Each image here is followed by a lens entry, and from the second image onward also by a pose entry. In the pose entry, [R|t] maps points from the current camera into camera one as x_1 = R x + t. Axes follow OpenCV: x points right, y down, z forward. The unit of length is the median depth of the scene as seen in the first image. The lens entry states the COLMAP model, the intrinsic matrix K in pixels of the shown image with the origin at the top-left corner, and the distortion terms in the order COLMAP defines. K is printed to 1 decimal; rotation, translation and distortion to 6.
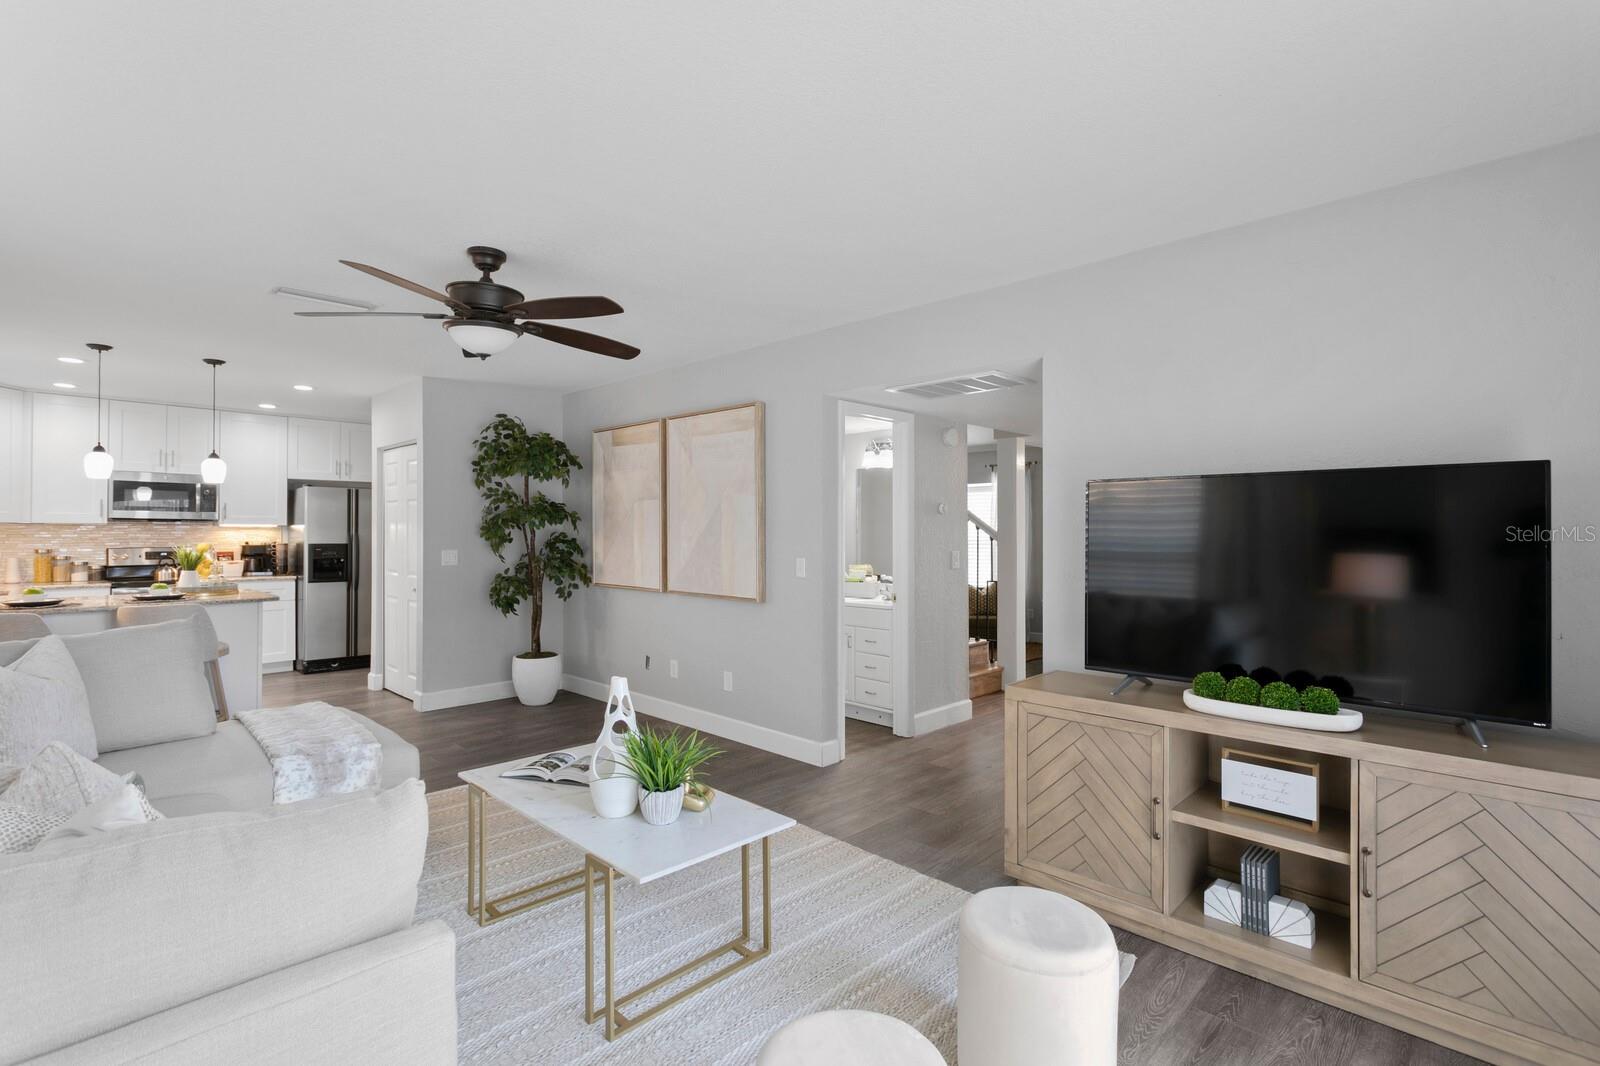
lens RADIAL K [[754.2, 0, 789.9], [0, 754.2, 528.2], [0, 0, 1]] dist [0.002288, 0.000842]
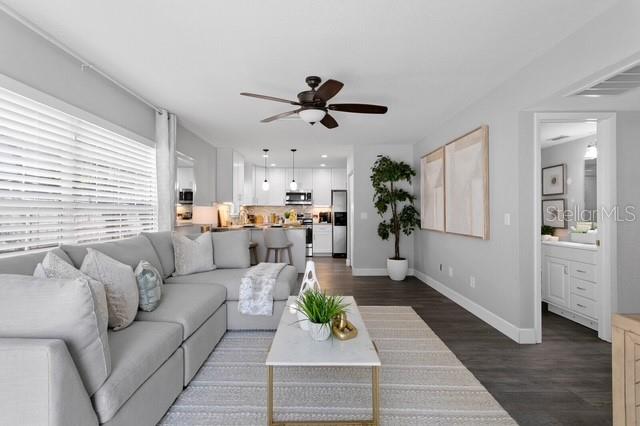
lens RADIAL K [[301.7, 0, 316.0], [0, 301.7, 211.1], [0, 0, 1]] dist [0.002288, 0.000842]
pose [[0.707826, -0.005942, -0.706362, 0.141443], [0.003727, 0.999982, -0.004677, 0.027266], [0.706377, 0.000678, 0.707835, 0.177543]]
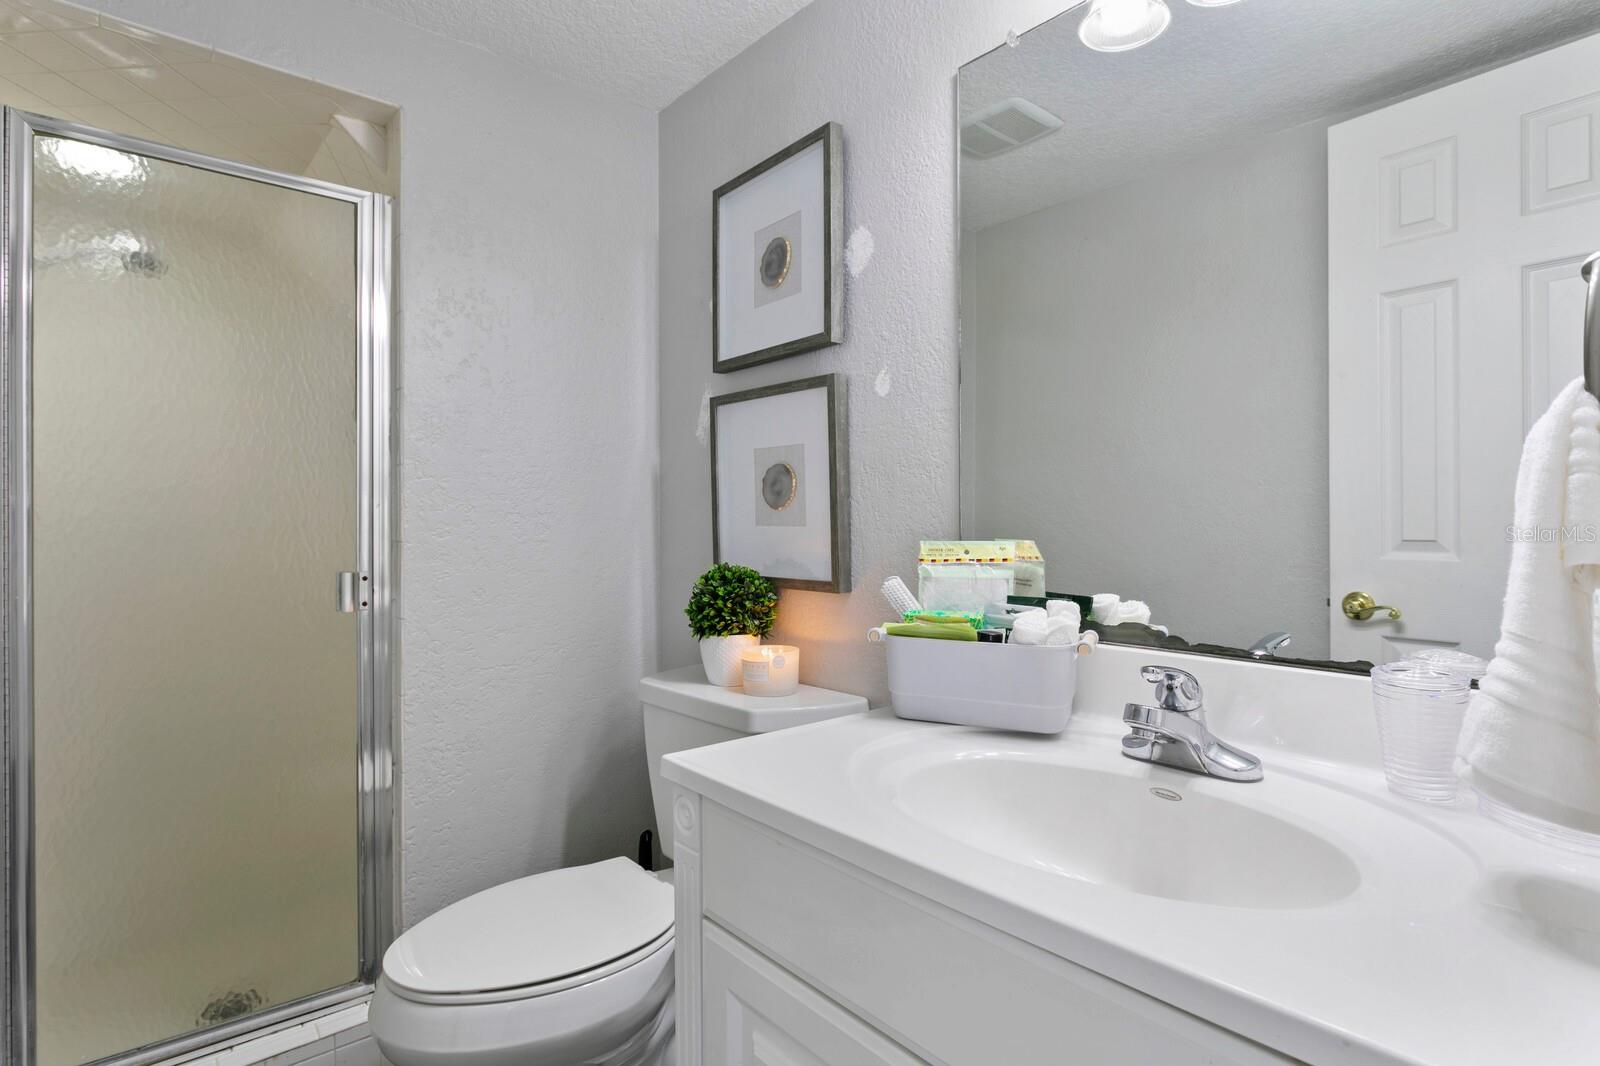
lens RADIAL K [[793.5, 0, 804.9], [0, 793.5, 520.2], [0, 0, 1]] dist [-0.000309, -0.000617]
pose [[0.997506, -0.003191, -0.070503, 0.065066], [0.003182, 0.999995, -0.000249, 0.043595], [0.070504, 0.000024, 0.997512, 0.806877]]
